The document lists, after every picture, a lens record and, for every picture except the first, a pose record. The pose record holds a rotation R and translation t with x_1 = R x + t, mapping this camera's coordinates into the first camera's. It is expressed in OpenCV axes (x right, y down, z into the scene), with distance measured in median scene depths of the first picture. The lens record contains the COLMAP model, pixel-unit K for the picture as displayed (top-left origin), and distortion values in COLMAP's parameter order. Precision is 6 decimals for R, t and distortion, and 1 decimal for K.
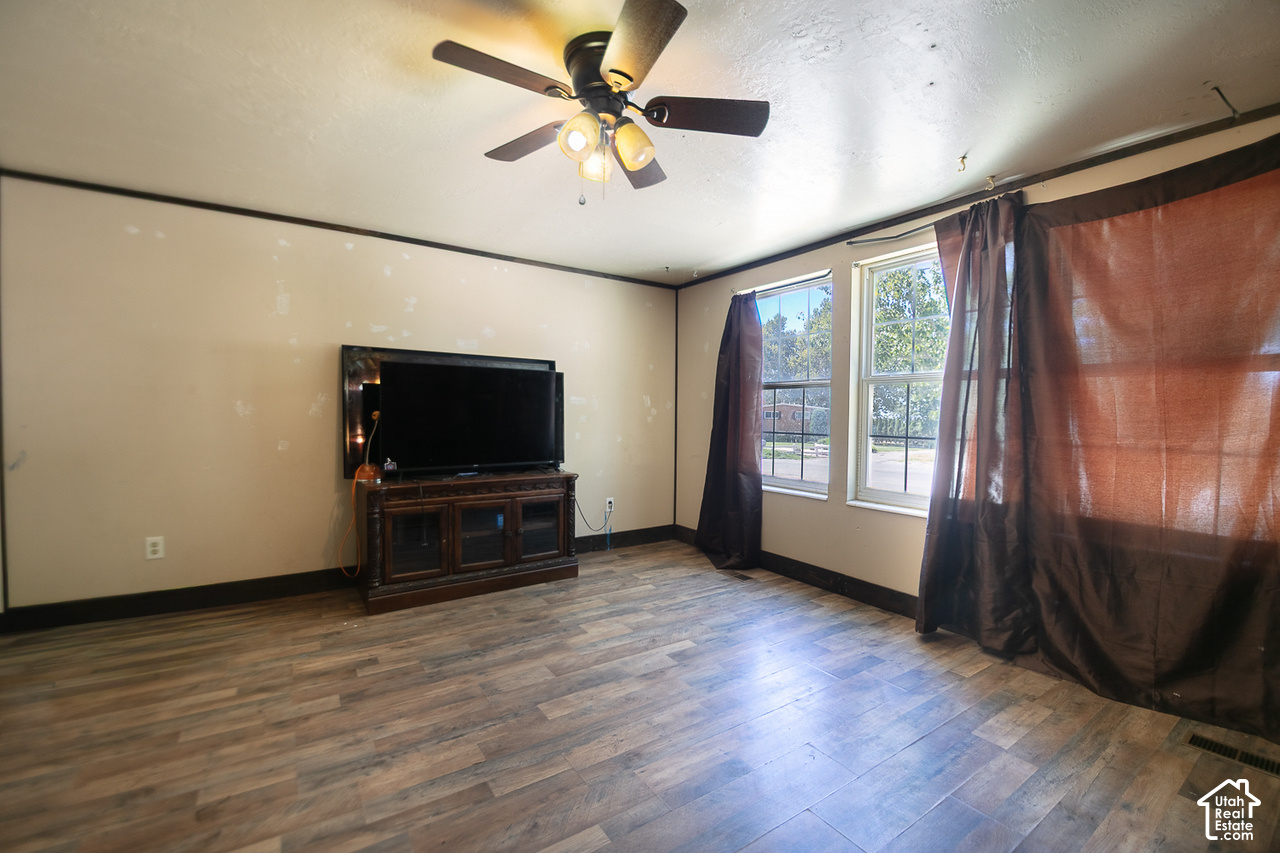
lens RADIAL K [[525.0, 0, 645.7], [0, 525.0, 425.8], [0, 0, 1]] dist [-0.026883, -0.002275]
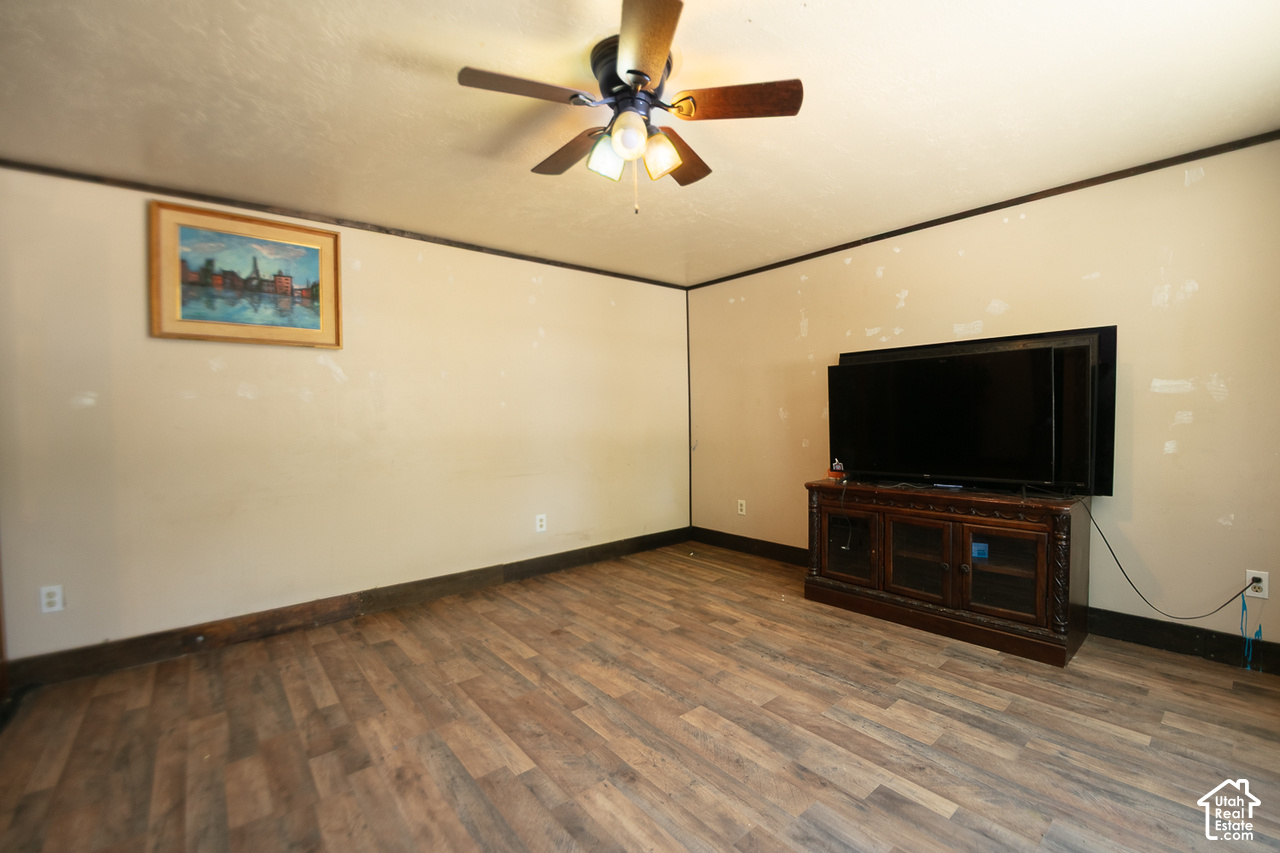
lens RADIAL K [[525.0, 0, 648.6], [0, 525.0, 425.9], [0, 0, 1]] dist [-0.026883, -0.002275]
pose [[0.114292, 0.004349, -0.993438, 0.560292], [-0.004946, 0.999981, 0.003809, -0.006109], [0.993435, 0.004479, 0.114312, 0.561910]]
